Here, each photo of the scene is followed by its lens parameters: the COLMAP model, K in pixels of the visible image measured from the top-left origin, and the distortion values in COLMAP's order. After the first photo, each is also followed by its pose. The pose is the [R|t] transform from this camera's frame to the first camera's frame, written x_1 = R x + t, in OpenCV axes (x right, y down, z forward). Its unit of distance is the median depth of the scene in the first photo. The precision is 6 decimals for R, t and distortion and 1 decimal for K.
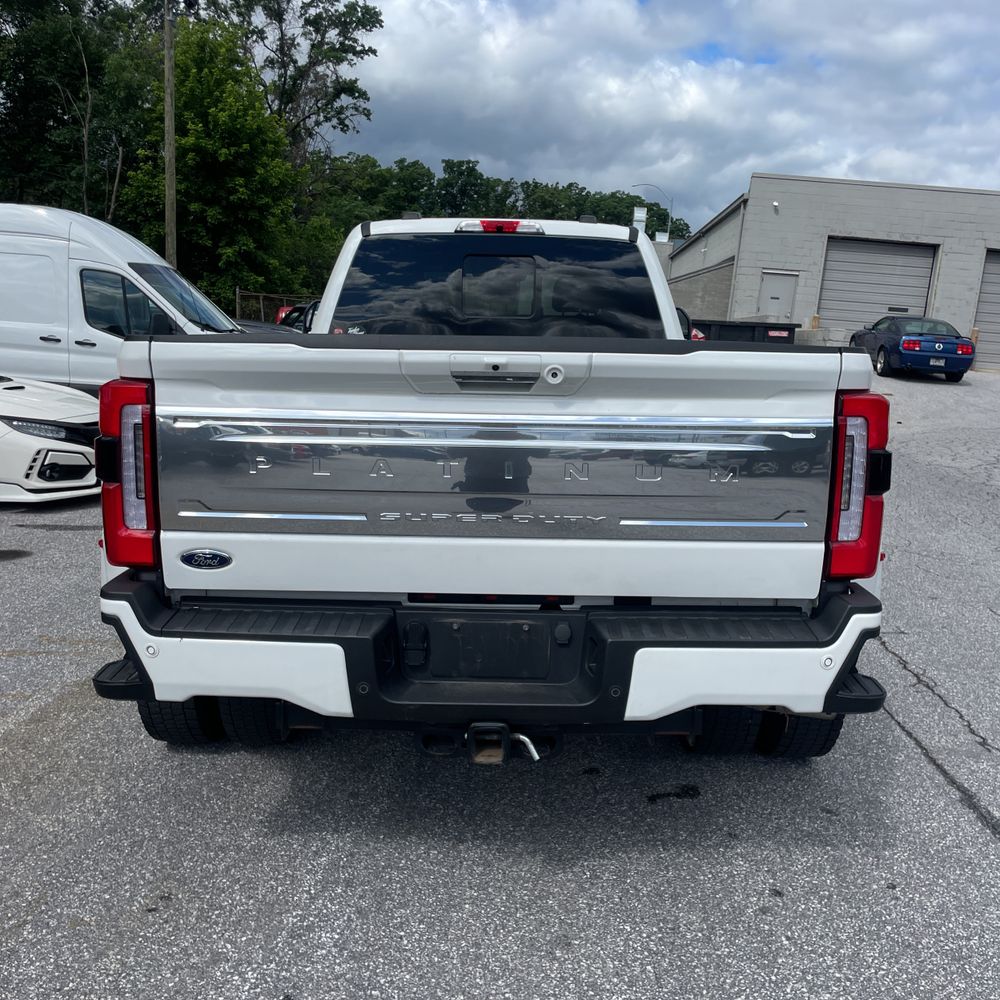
lens RADIAL K [[1017.4, 0, 499.1], [0, 1017.4, 526.6], [0, 0, 1]] dist [0.046597, -0.010121]
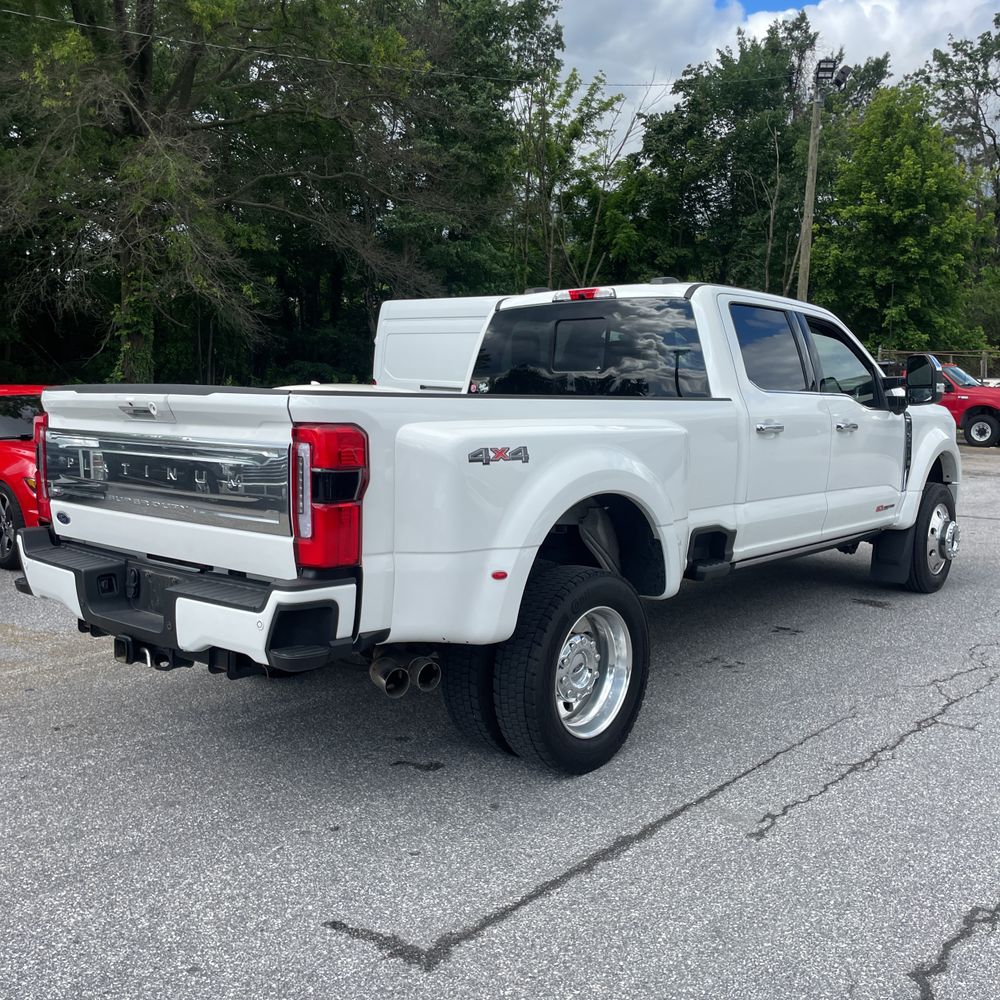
lens RADIAL K [[1010.5, 0, 491.0], [0, 1010.5, 514.2], [0, 0, 1]] dist [0.090416, -0.149095]
pose [[0.756241, 0.069817, -0.650558, 0.124775], [-0.115394, 0.992937, -0.027579, -0.000739], [0.644037, 0.095927, 0.758956, 0.016058]]
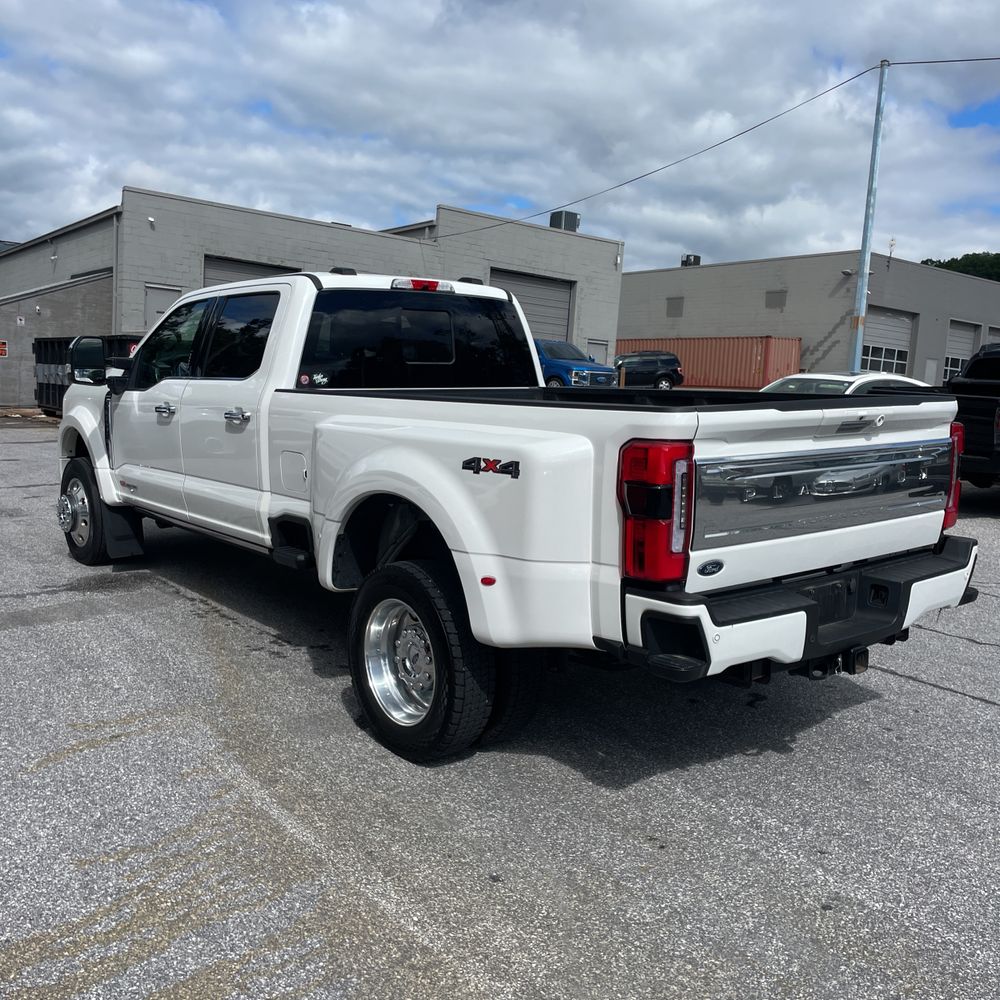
lens RADIAL K [[1010.5, 0, 491.0], [0, 1010.5, 514.2], [0, 0, 1]] dist [0.090416, -0.149095]
pose [[0.779426, -0.105223, 0.617595, -0.124176], [0.115466, 0.993034, 0.023465, -0.009689], [-0.615762, 0.053022, 0.786147, 0.010801]]
